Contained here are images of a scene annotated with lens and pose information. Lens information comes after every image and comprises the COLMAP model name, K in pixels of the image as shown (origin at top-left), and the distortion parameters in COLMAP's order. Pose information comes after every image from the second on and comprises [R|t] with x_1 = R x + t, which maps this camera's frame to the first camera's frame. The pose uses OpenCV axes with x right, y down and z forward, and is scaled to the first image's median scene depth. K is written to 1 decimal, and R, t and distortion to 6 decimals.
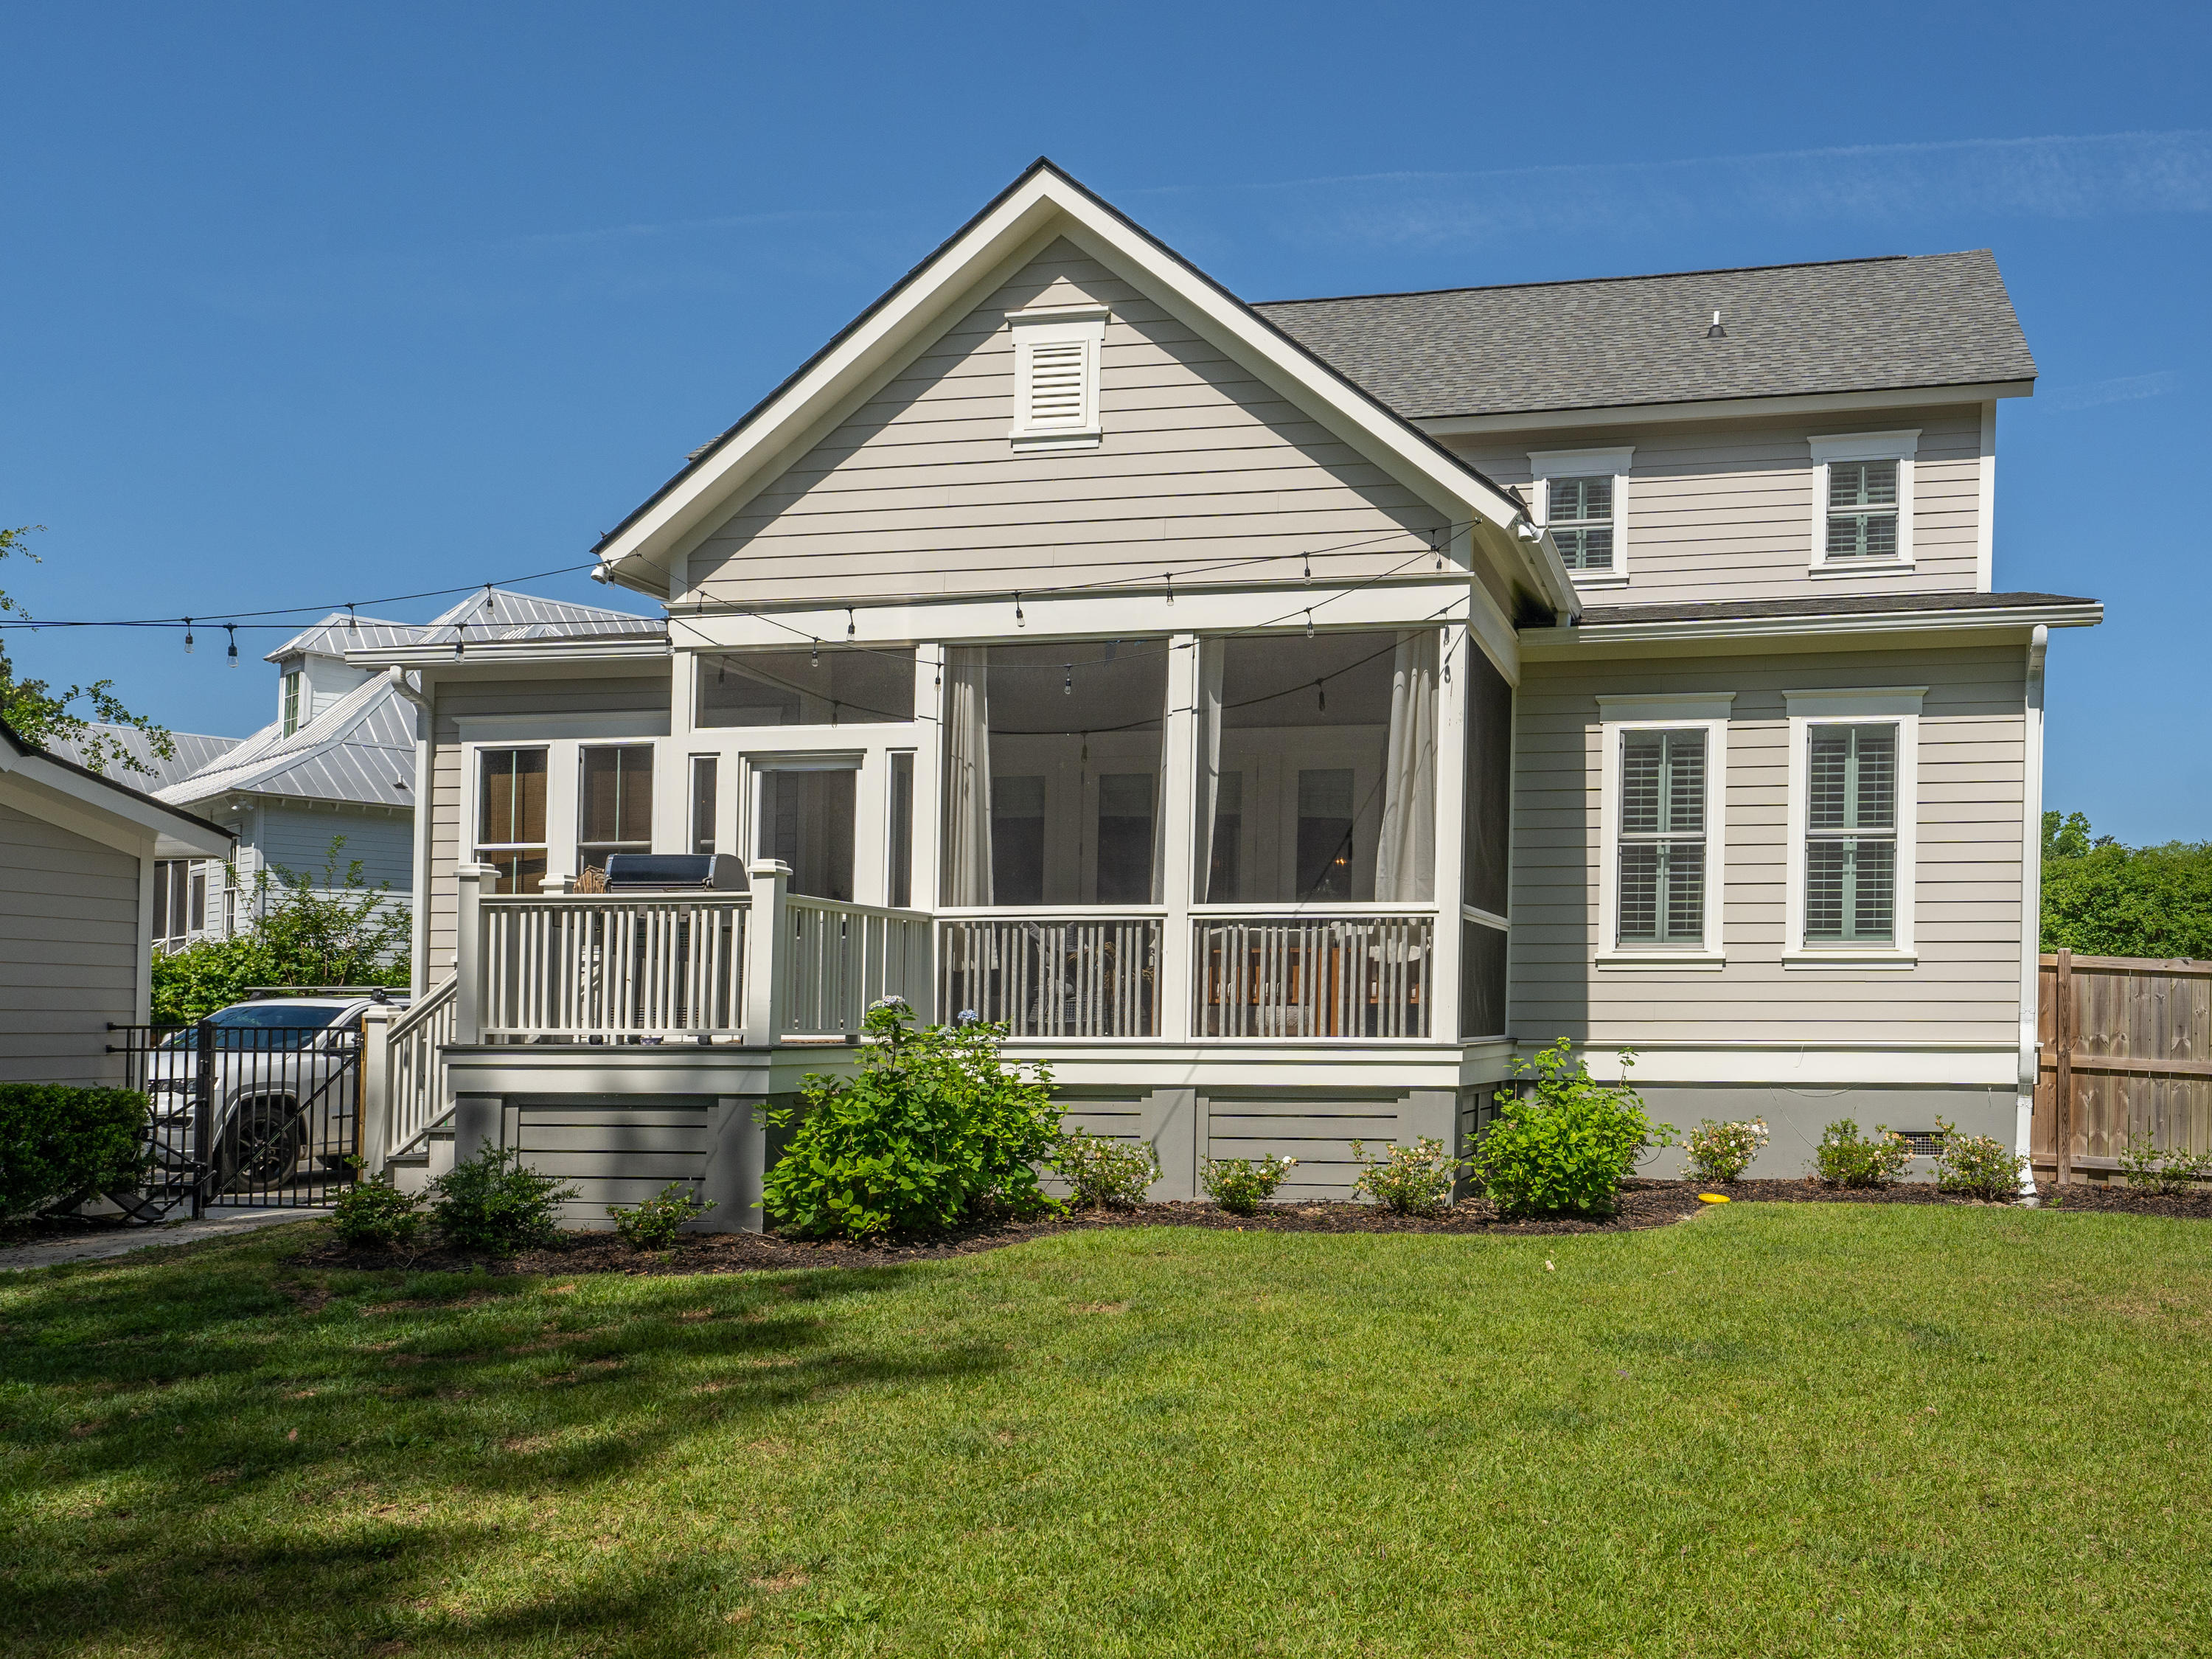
lens RADIAL K [[1614.5, 0, 1105.3], [0, 1614.5, 884.2], [0, 0, 1]] dist [0.005005, 0.002463]
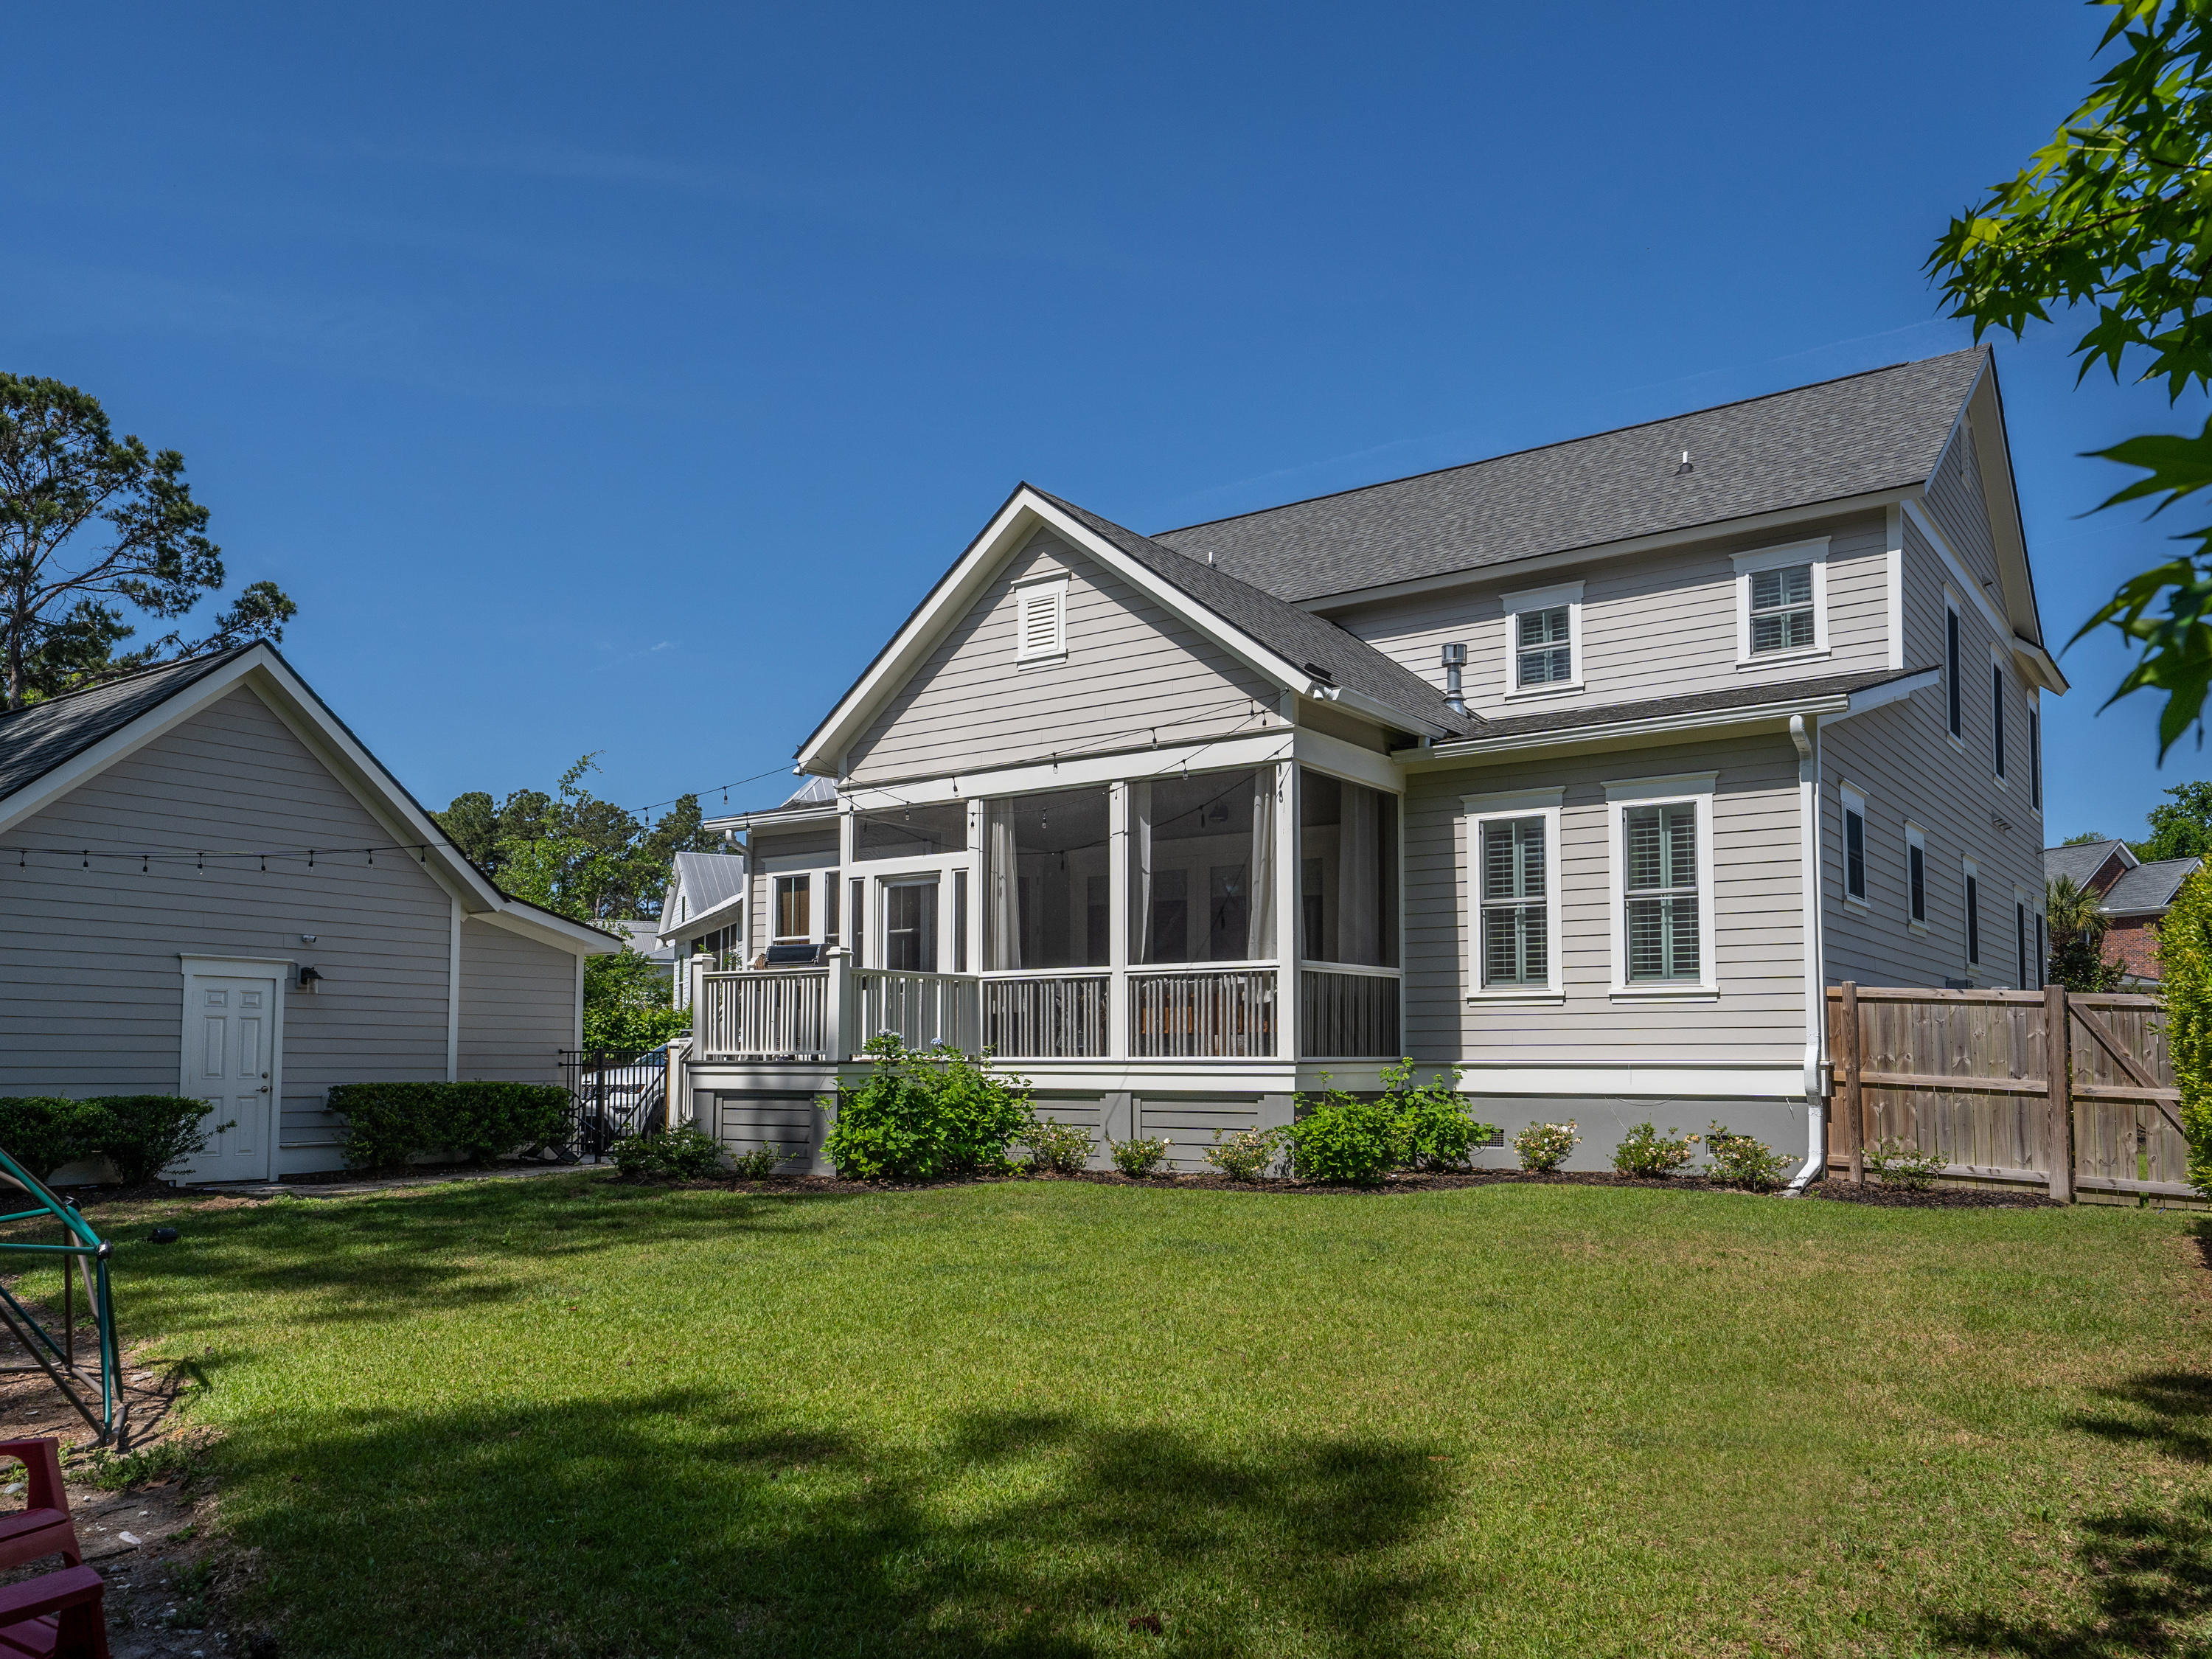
lens RADIAL K [[1556.6, 0, 1106.0], [0, 1556.6, 829.5], [0, 0, 1]] dist [-0.004670, -0.000981]
pose [[0.906804, -0.063086, -0.416806, 0.617126], [0.034511, 0.996530, -0.075748, -0.004120], [0.420138, 0.054304, 0.905834, -0.285228]]
